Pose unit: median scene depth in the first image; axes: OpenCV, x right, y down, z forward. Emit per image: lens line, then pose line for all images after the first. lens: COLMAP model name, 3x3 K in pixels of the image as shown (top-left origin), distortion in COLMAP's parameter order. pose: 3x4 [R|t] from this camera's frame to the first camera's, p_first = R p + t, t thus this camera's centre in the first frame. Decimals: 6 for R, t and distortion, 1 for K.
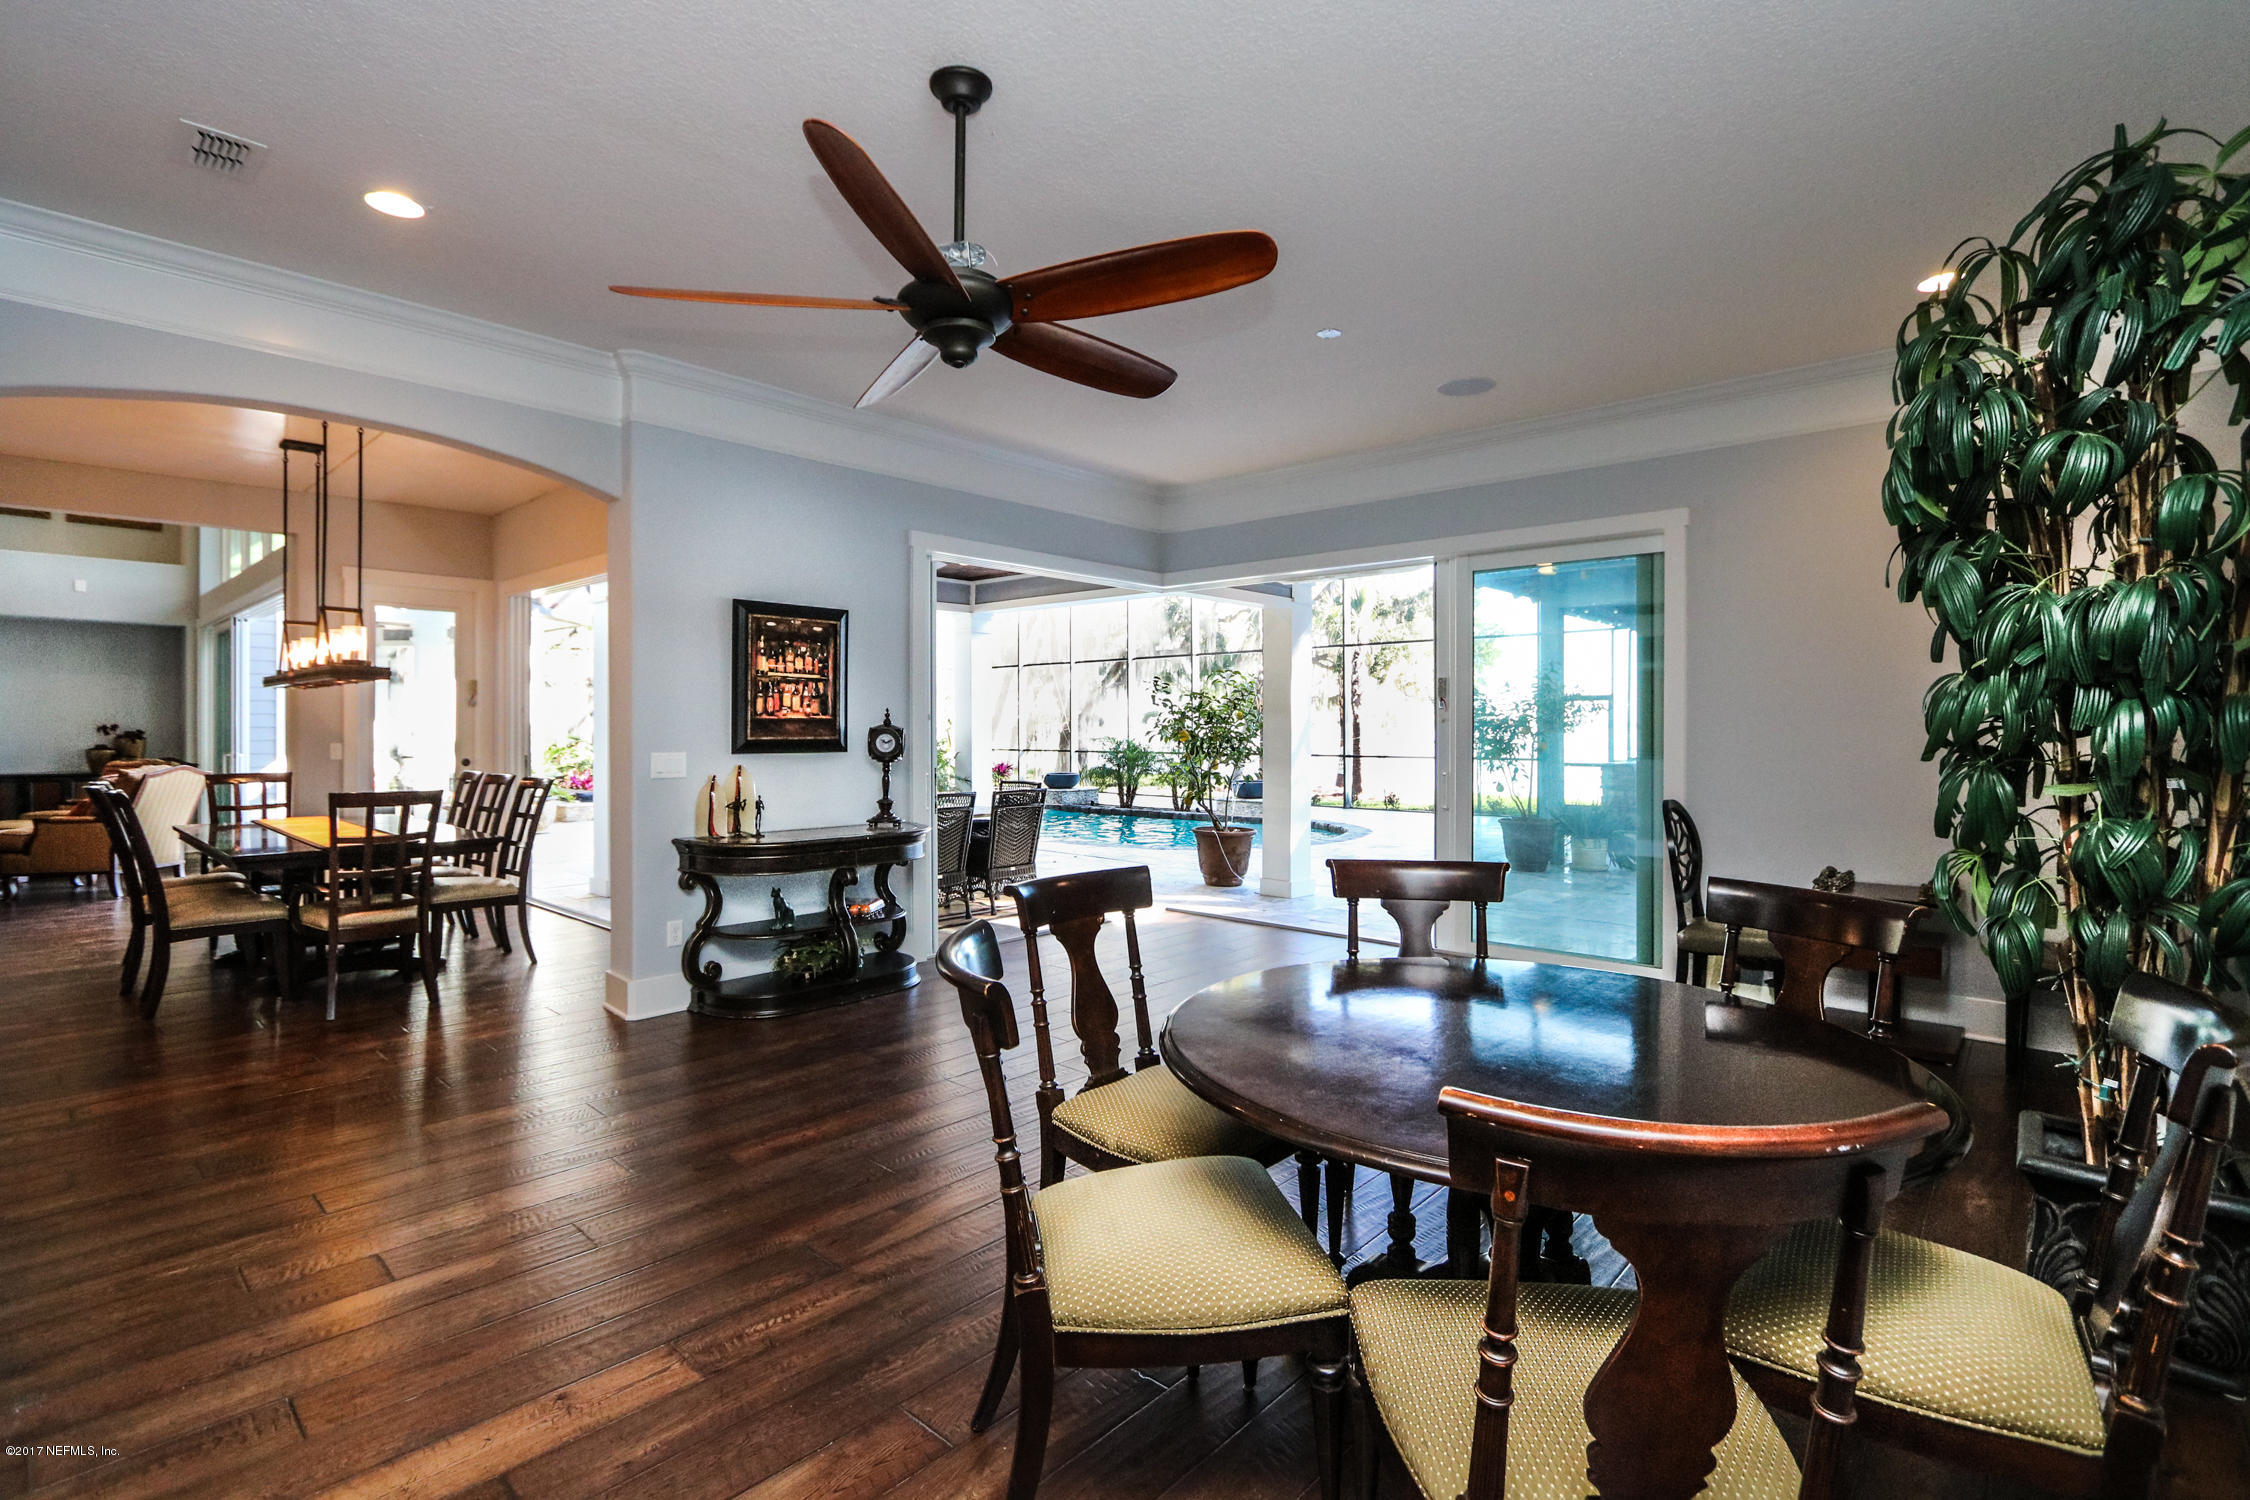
lens RADIAL K [[1062.1, 0, 1121.8], [0, 1062.1, 745.8], [0, 0, 1]] dist [-0.003925, -0.000816]
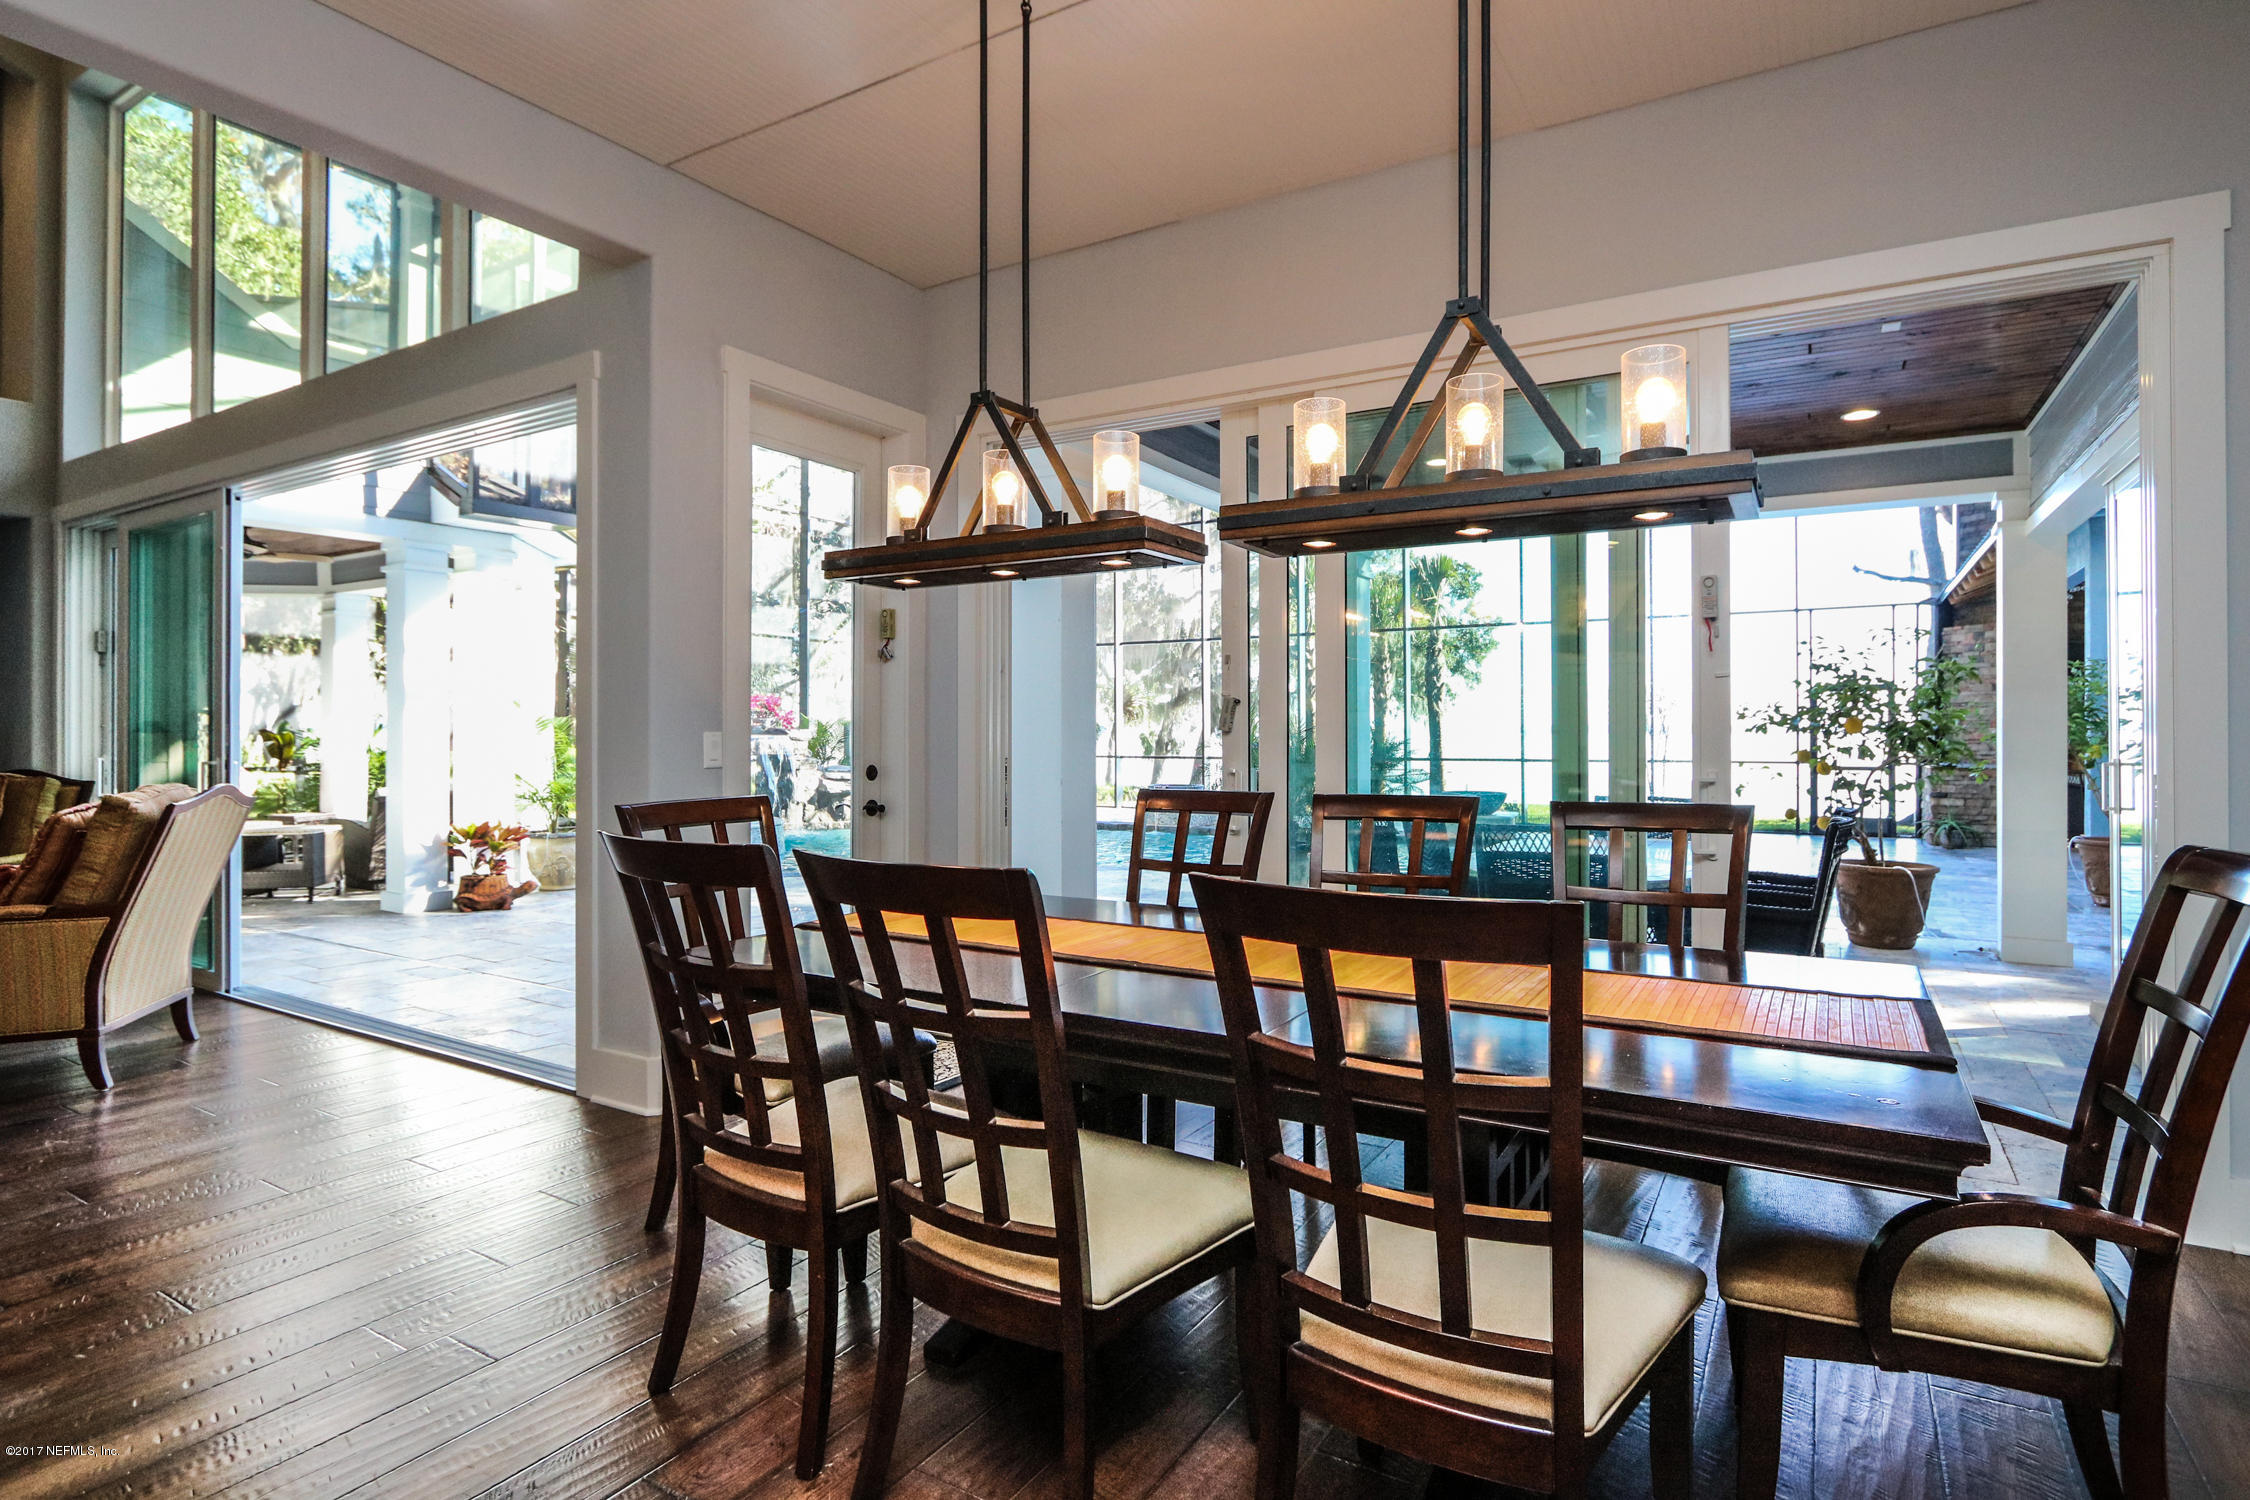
lens RADIAL K [[1140.7, 0, 1128.6], [0, 1140.7, 741.7], [0, 0, 1]] dist [0.001094, 0.000398]
pose [[0.981063, 0.001328, 0.193685, -0.561072], [-0.000077, 0.999979, -0.006468, 0.004315], [-0.193690, 0.006331, 0.981042, 0.405988]]
